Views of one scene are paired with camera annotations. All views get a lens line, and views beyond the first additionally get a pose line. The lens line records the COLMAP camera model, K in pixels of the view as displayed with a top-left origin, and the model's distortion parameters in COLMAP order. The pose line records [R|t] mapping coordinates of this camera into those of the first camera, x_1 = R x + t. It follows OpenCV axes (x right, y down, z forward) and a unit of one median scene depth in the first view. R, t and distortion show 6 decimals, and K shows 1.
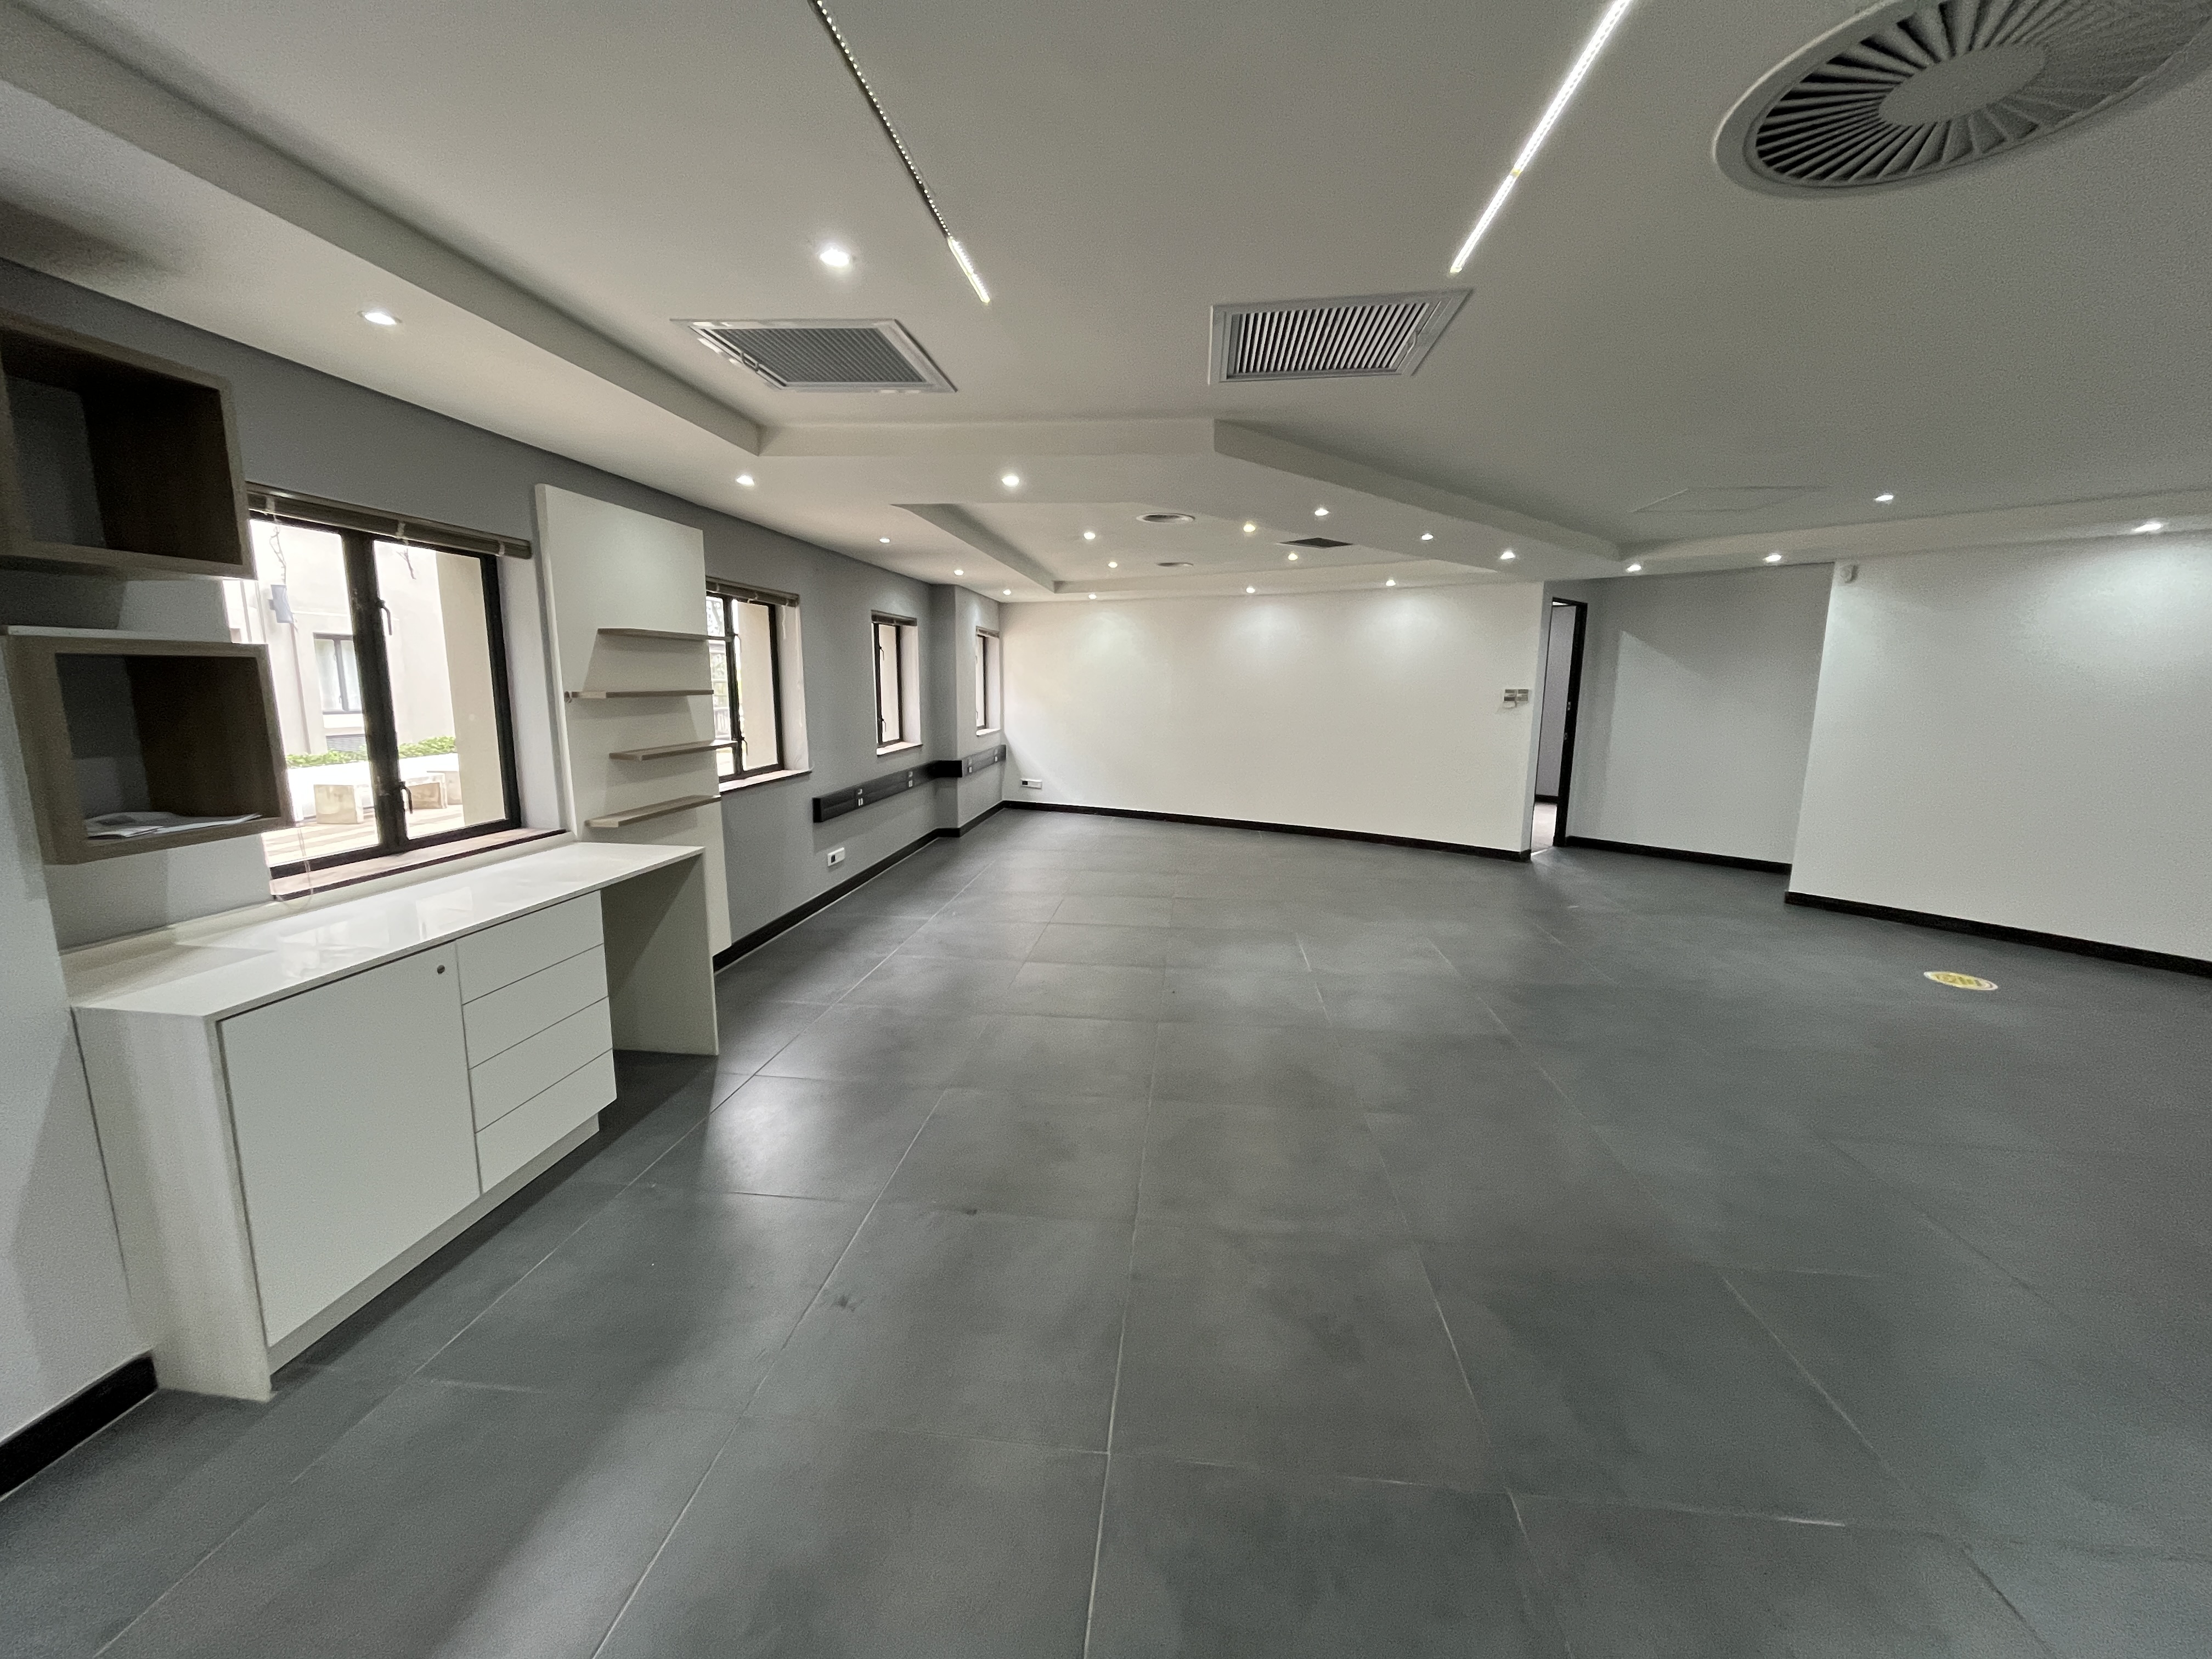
lens RADIAL K [[893.1, 0, 1102.8], [0, 893.1, 830.5], [0, 0, 1]] dist [-0.004075, -0.000665]
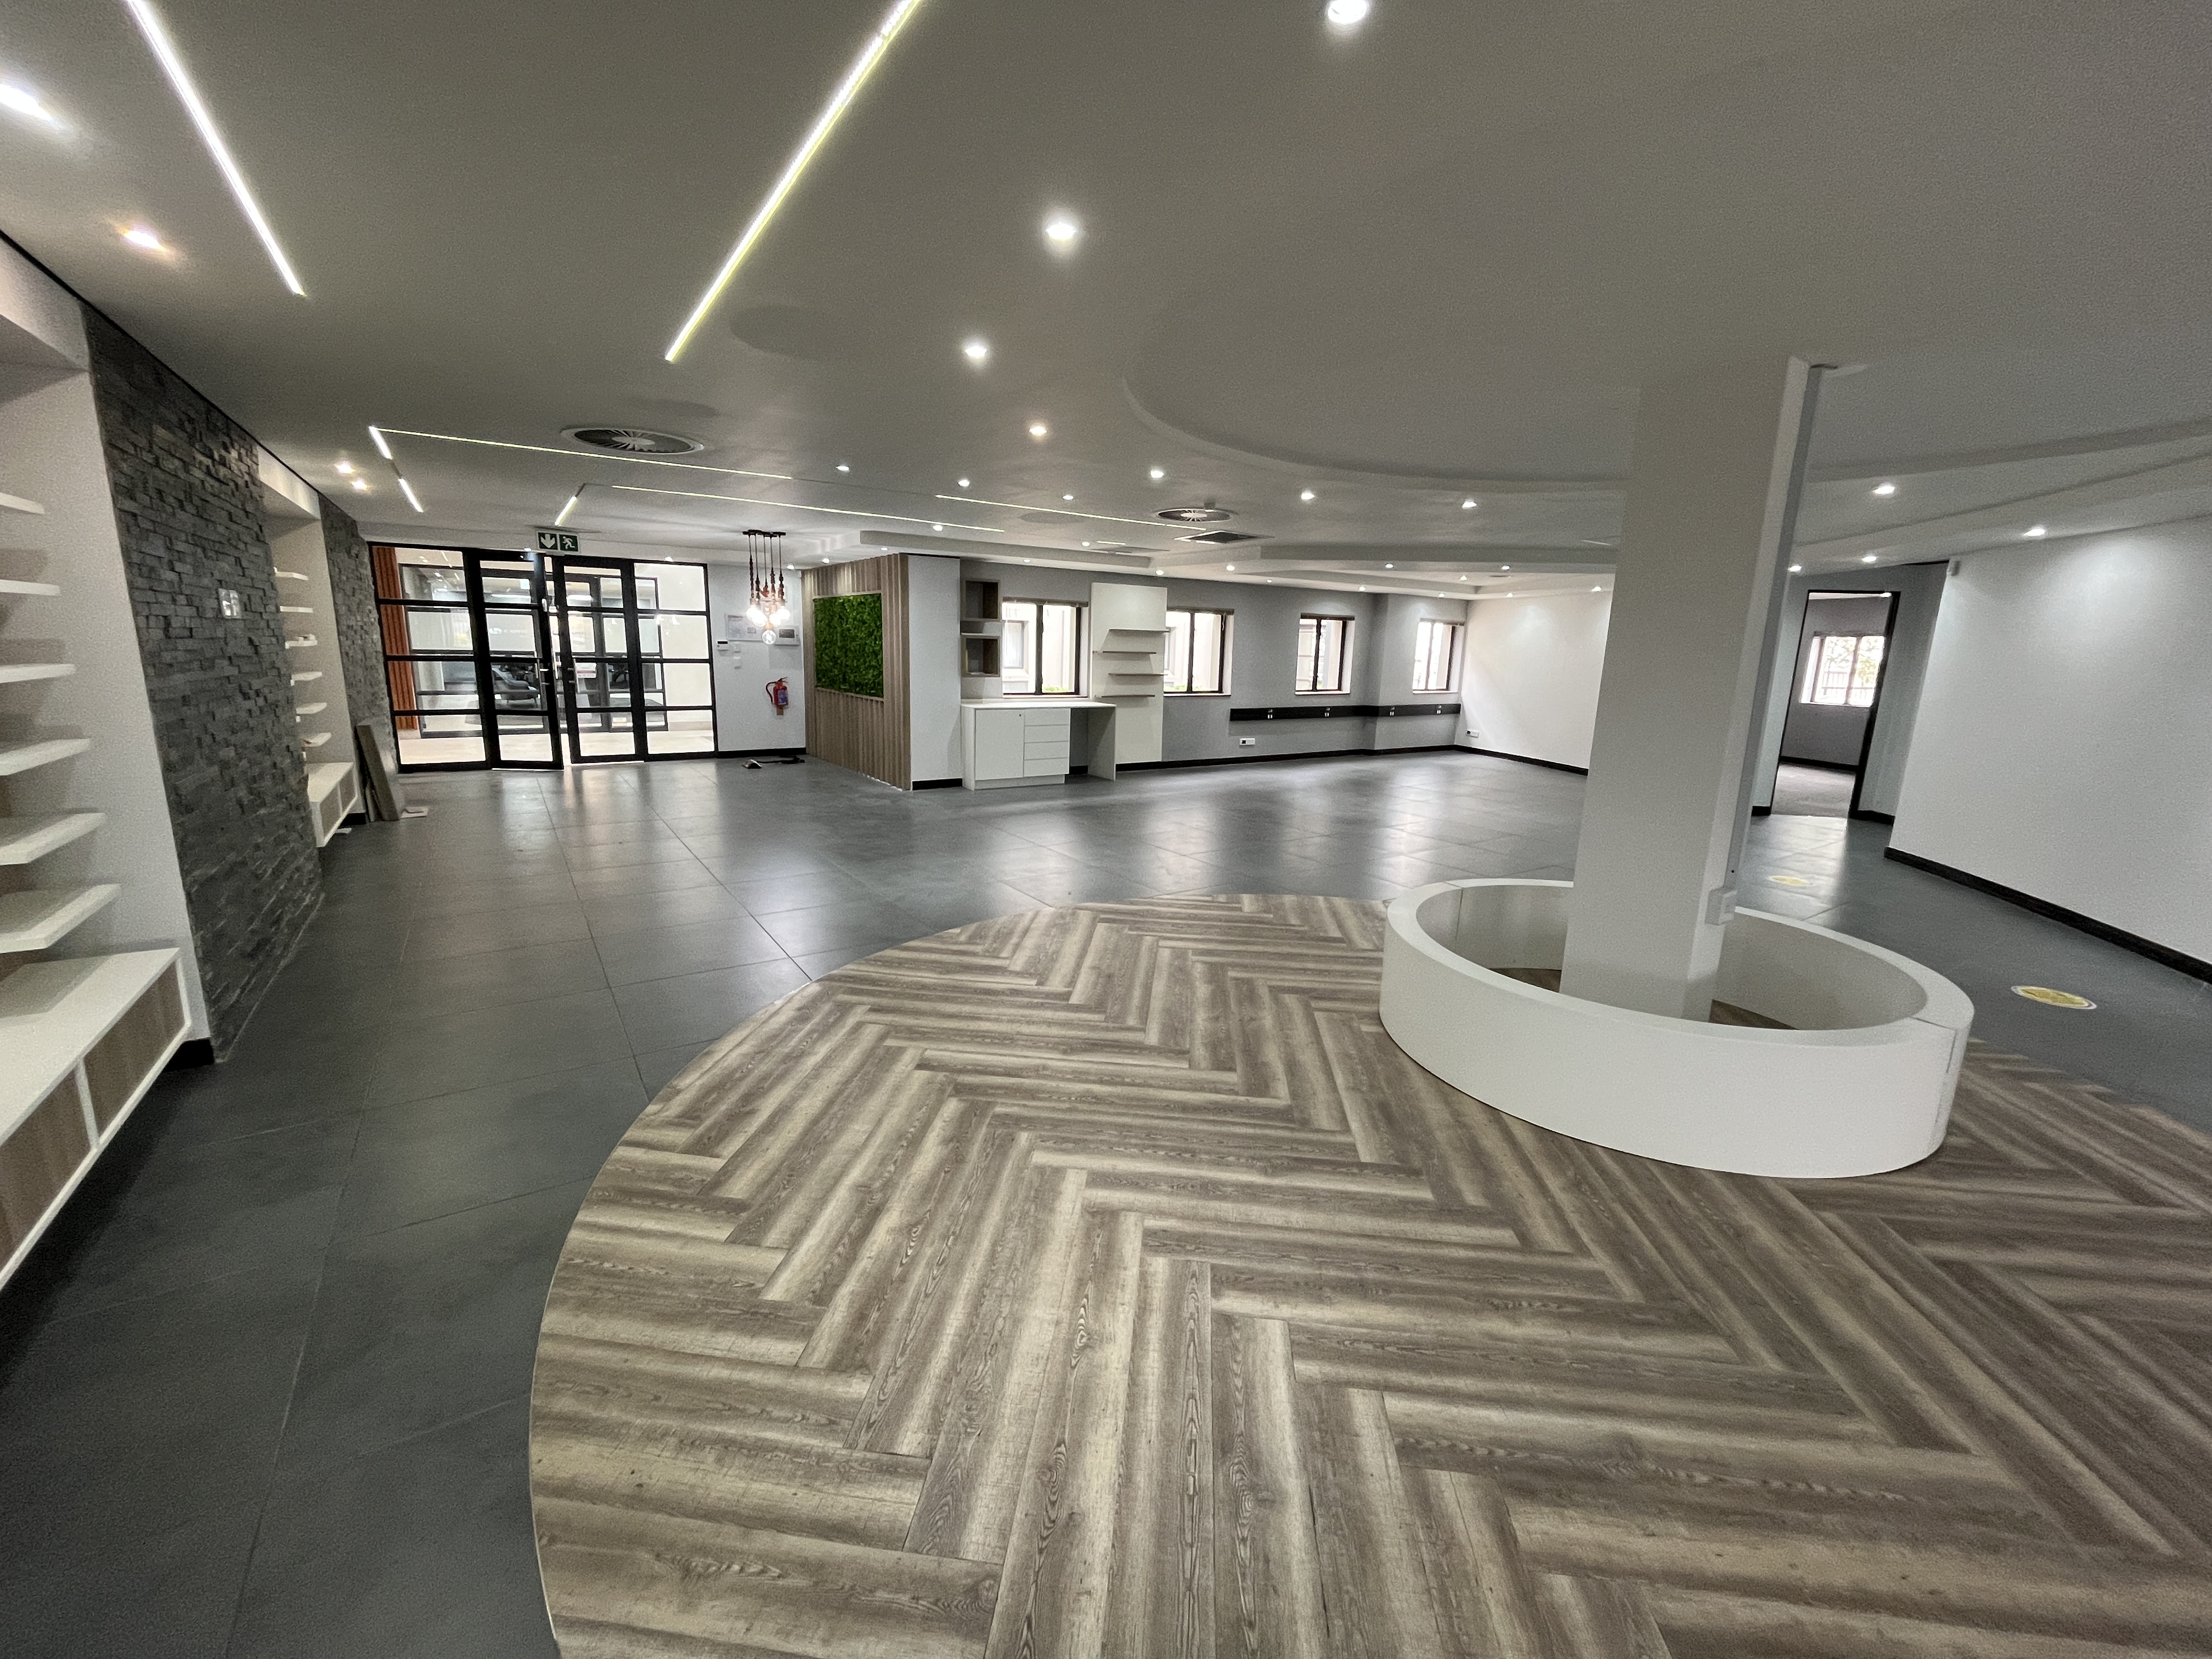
lens RADIAL K [[893.1, 0, 1102.8], [0, 893.1, 830.5], [0, 0, 1]] dist [-0.004075, -0.000665]
pose [[0.643855, 0.162389, -0.747717, 1.301348], [-0.146958, 0.985271, 0.087436, 0.128289], [0.750902, 0.053586, 0.658236, -0.681630]]
